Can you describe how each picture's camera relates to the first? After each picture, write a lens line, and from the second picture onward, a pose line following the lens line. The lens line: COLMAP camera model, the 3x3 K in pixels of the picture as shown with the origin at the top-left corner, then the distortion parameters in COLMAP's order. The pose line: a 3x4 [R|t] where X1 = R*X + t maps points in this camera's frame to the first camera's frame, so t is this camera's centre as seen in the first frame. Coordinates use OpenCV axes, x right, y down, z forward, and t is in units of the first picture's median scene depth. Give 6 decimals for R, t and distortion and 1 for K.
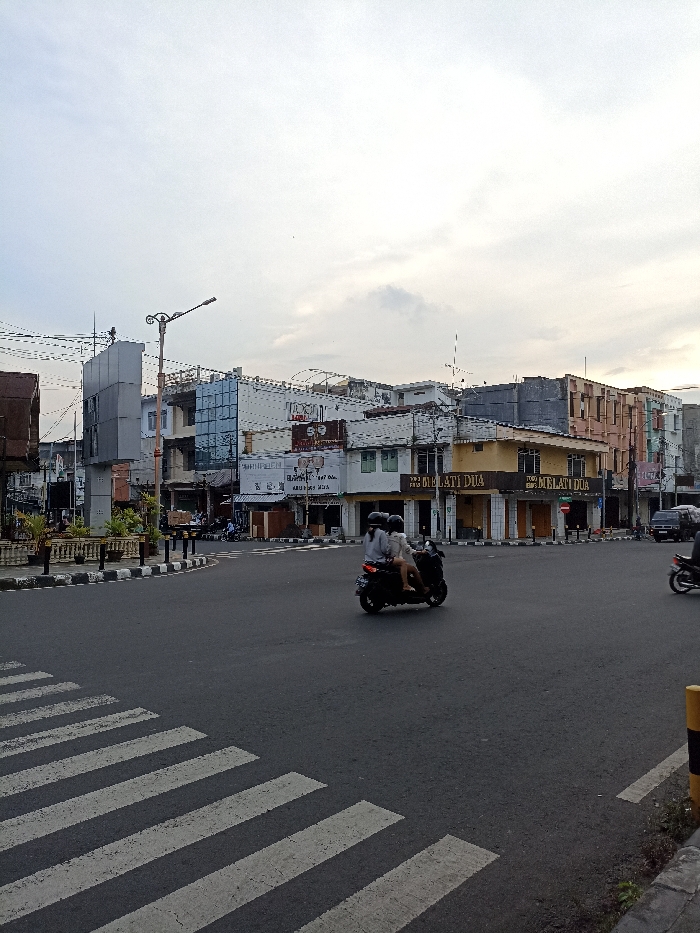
lens RADIAL K [[678.2, 0, 358.3], [0, 678.2, 472.9], [0, 0, 1]] dist [0.019562, -0.021197]
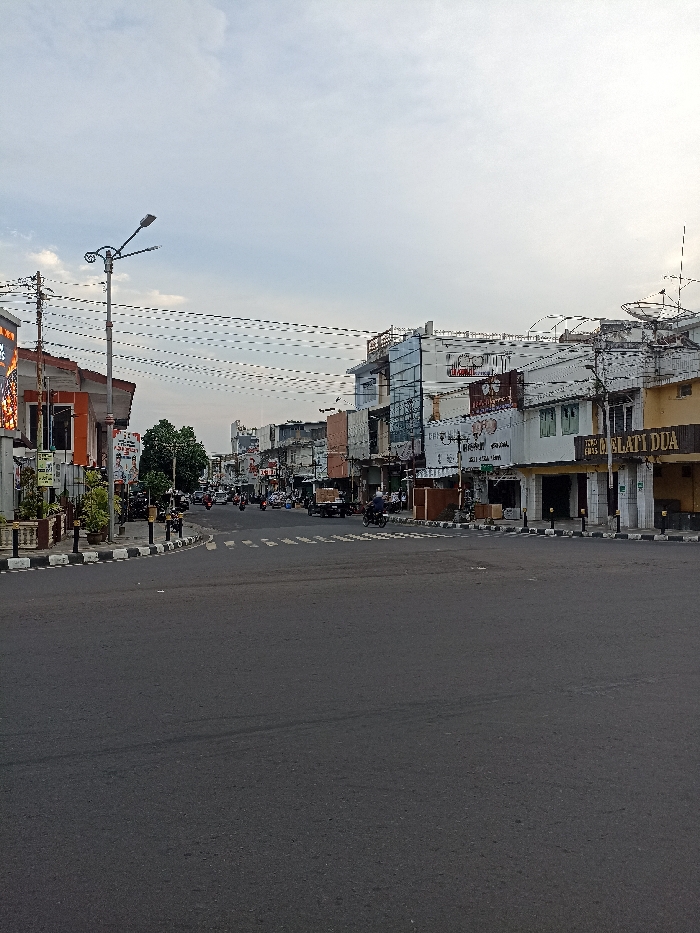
lens RADIAL K [[678.2, 0, 348.8], [0, 678.2, 462.7], [0, 0, 1]] dist [0.019562, -0.021197]
pose [[0.847011, -0.018887, -0.531240, 0.241791], [0.025974, 0.999645, 0.005873, 0.019524], [0.530940, -0.018773, 0.847201, 0.261112]]
